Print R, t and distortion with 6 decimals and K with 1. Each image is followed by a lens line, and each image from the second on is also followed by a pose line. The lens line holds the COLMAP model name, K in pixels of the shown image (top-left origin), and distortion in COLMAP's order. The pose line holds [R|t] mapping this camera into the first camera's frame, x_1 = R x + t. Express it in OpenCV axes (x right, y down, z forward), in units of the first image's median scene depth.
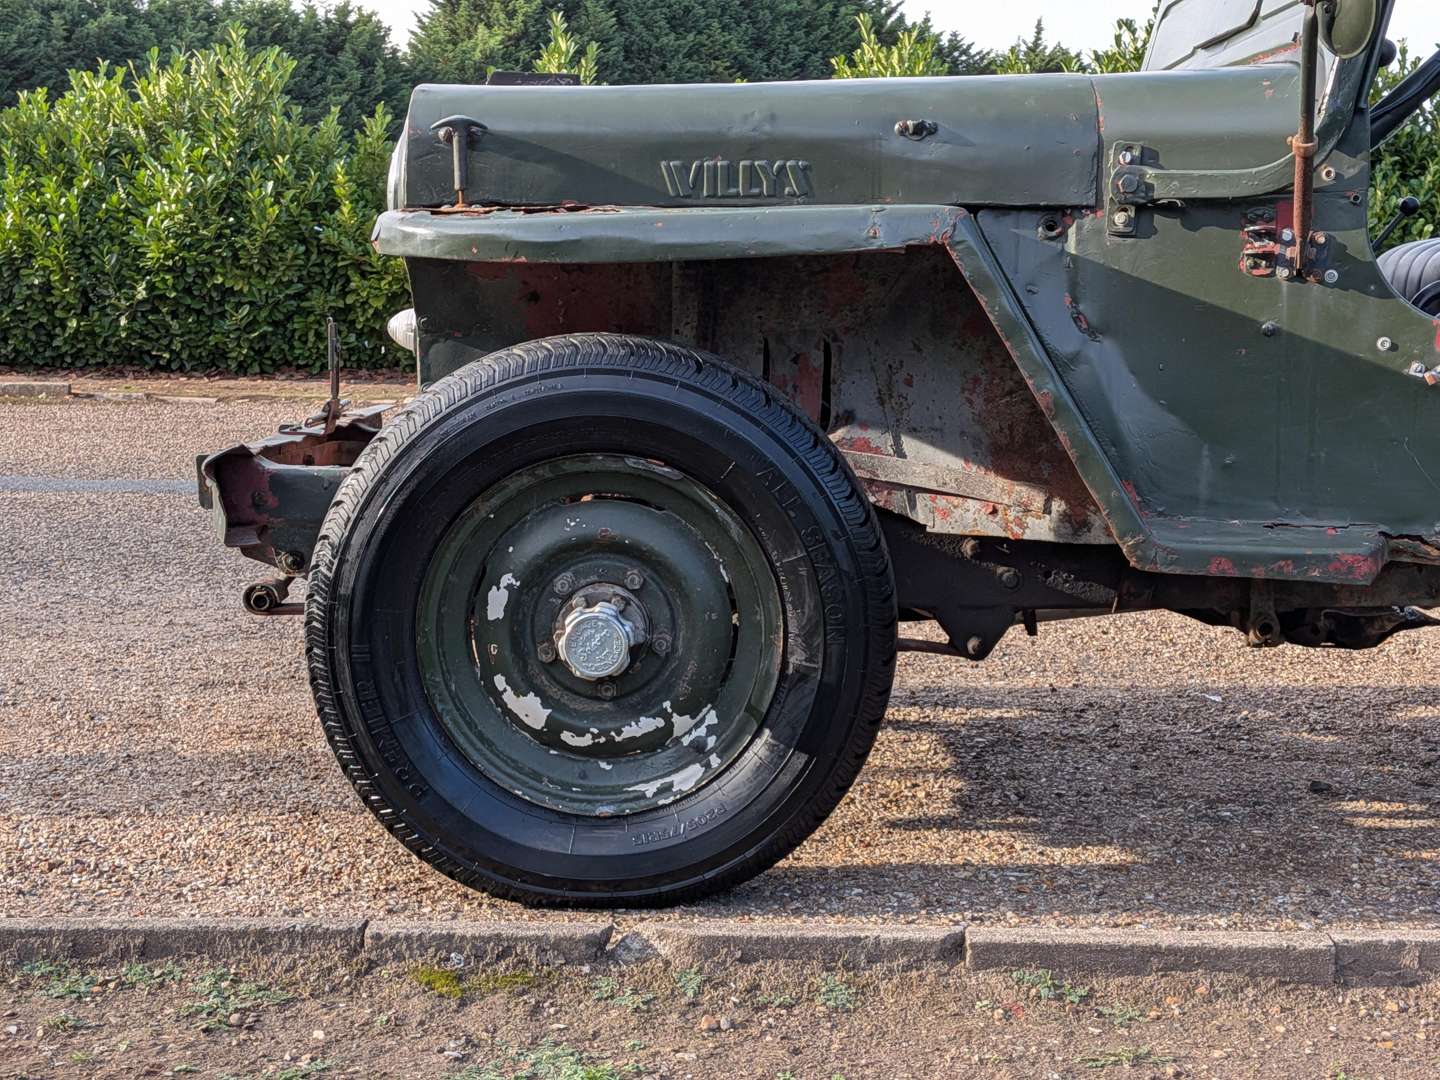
lens RADIAL K [[2075.4, 0, 720.0], [0, 2075.4, 540.0], [0, 0, 1]] dist [0.114427, -0.130104]
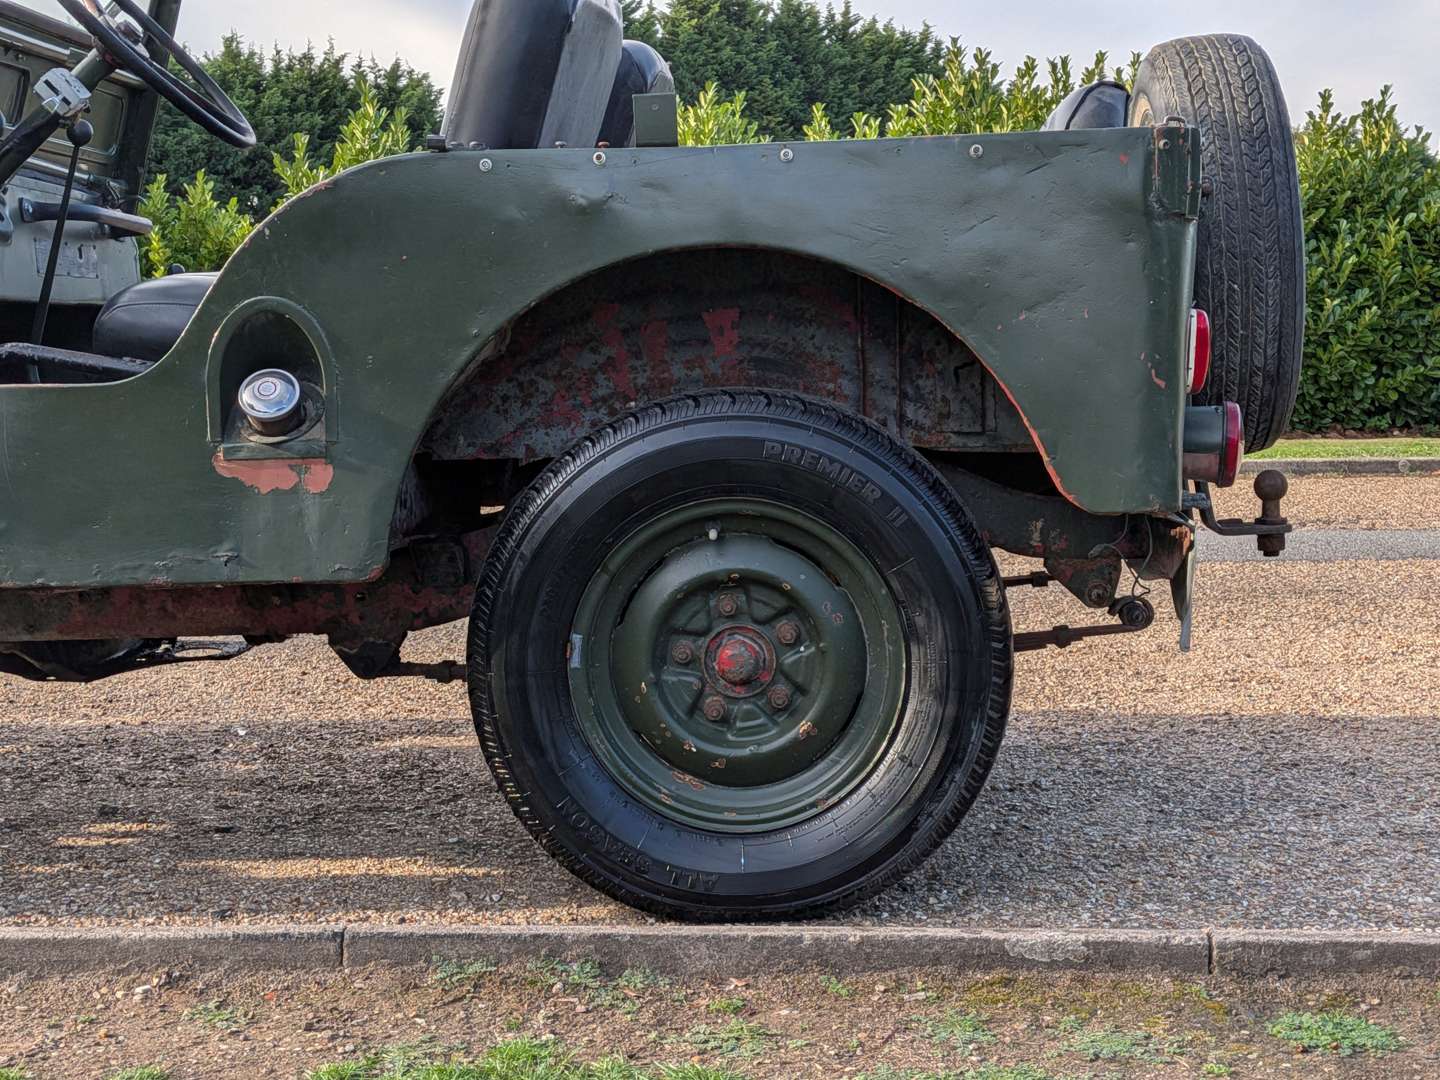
lens RADIAL K [[2068.9, 0, 727.3], [0, 2068.9, 583.5], [0, 0, 1]] dist [0.094056, -0.058545]
pose [[0.999111, -0.012897, -0.040135, 0.136741], [0.012721, 0.999908, -0.004648, 0.002037], [0.040192, 0.004133, 0.999183, -0.014181]]
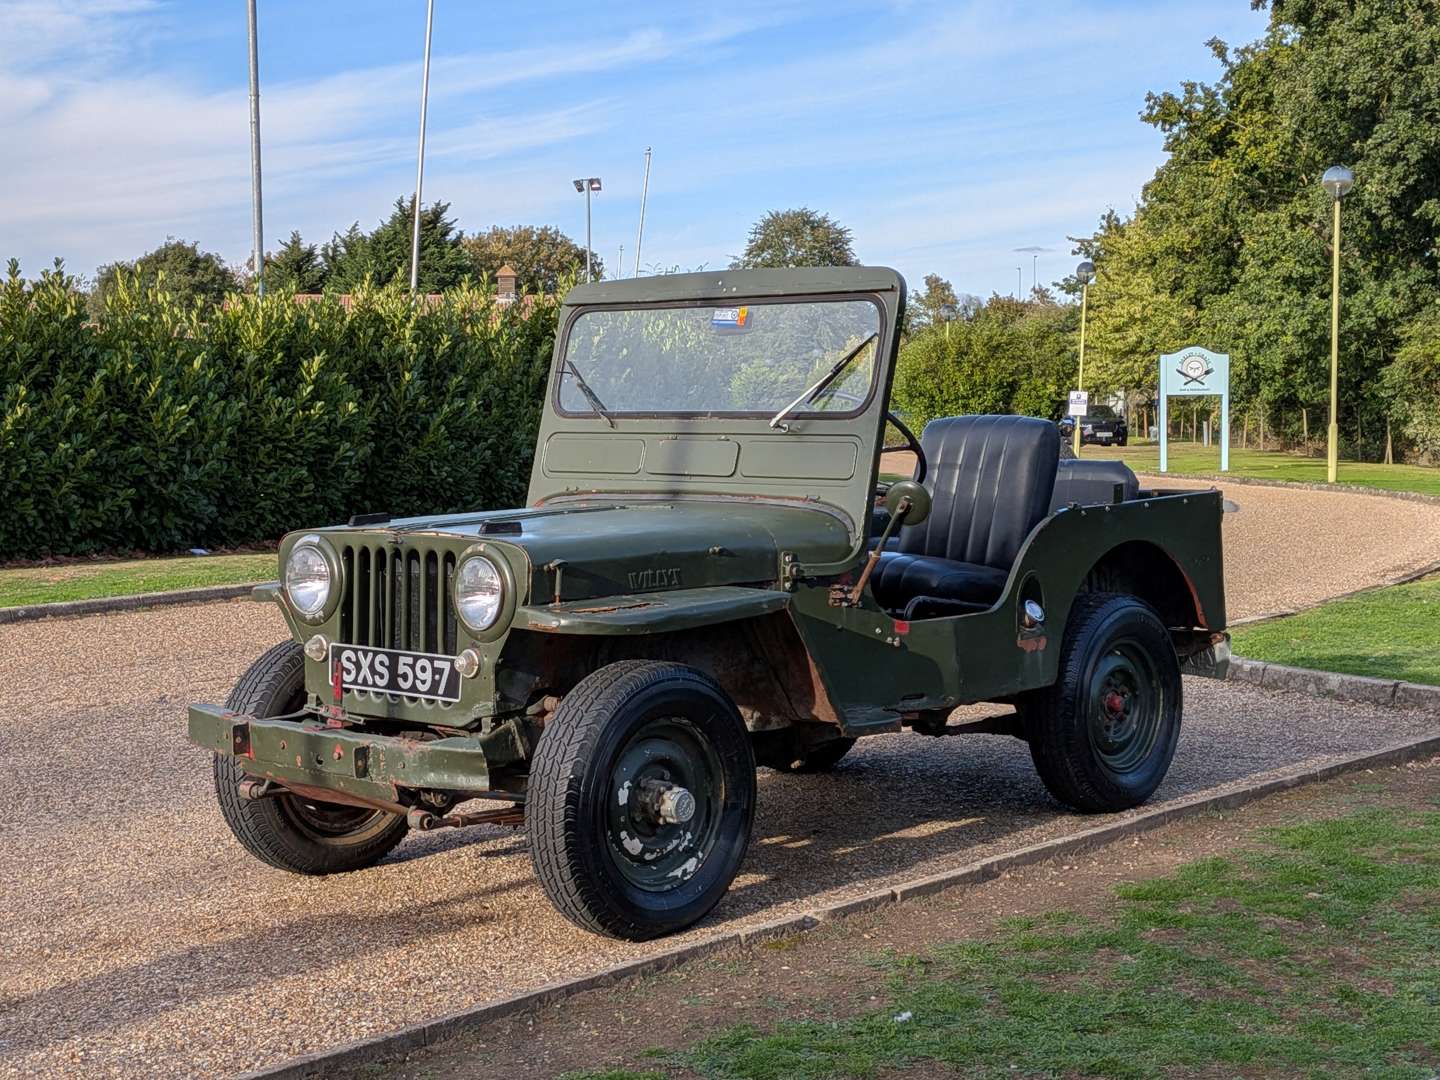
lens RADIAL K [[2197.2, 0, 719.0], [0, 2197.2, 576.2], [0, 0, 1]] dist [0.118732, -0.046341]
pose [[0.674313, -0.079149, 0.734192, -0.265895], [0.108854, 0.994032, 0.007185, -0.031336], [-0.730379, 0.075075, 0.678904, -0.092592]]
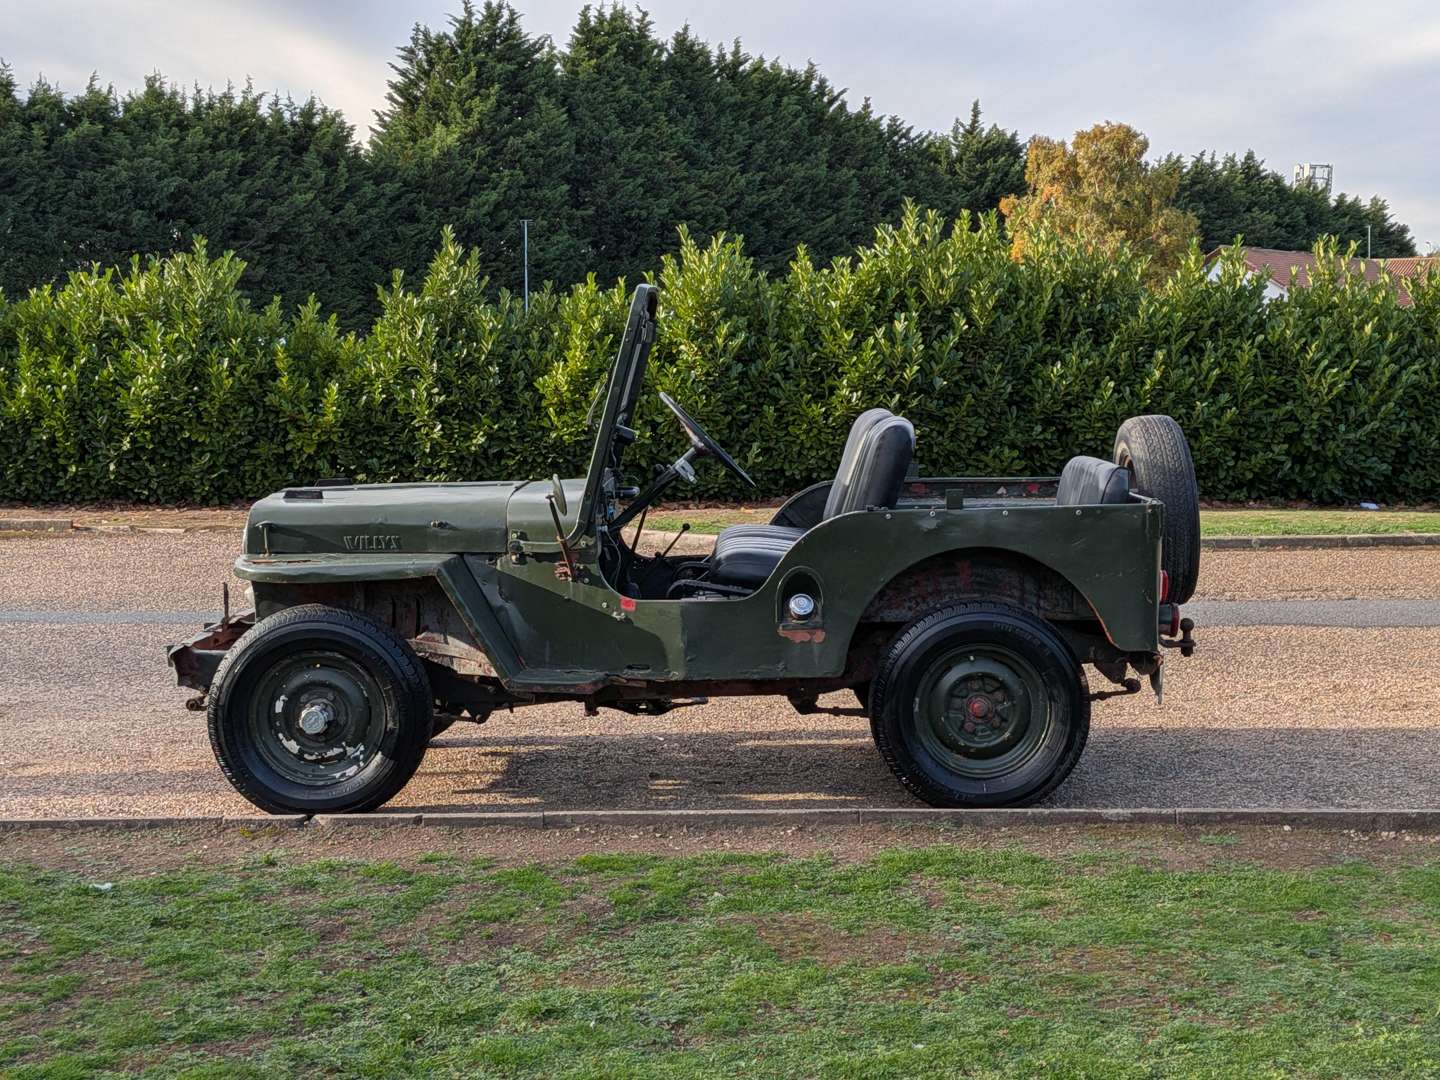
lens RADIAL K [[2047.0, 0, 712.6], [0, 2047.0, 528.6], [0, 0, 1]] dist [0.109692, -0.067636]
pose [[0.999818, -0.015198, 0.011490, 0.069458], [0.015597, 0.999249, -0.035472, -0.015681], [-0.010942, 0.035645, 0.999305, -0.272773]]
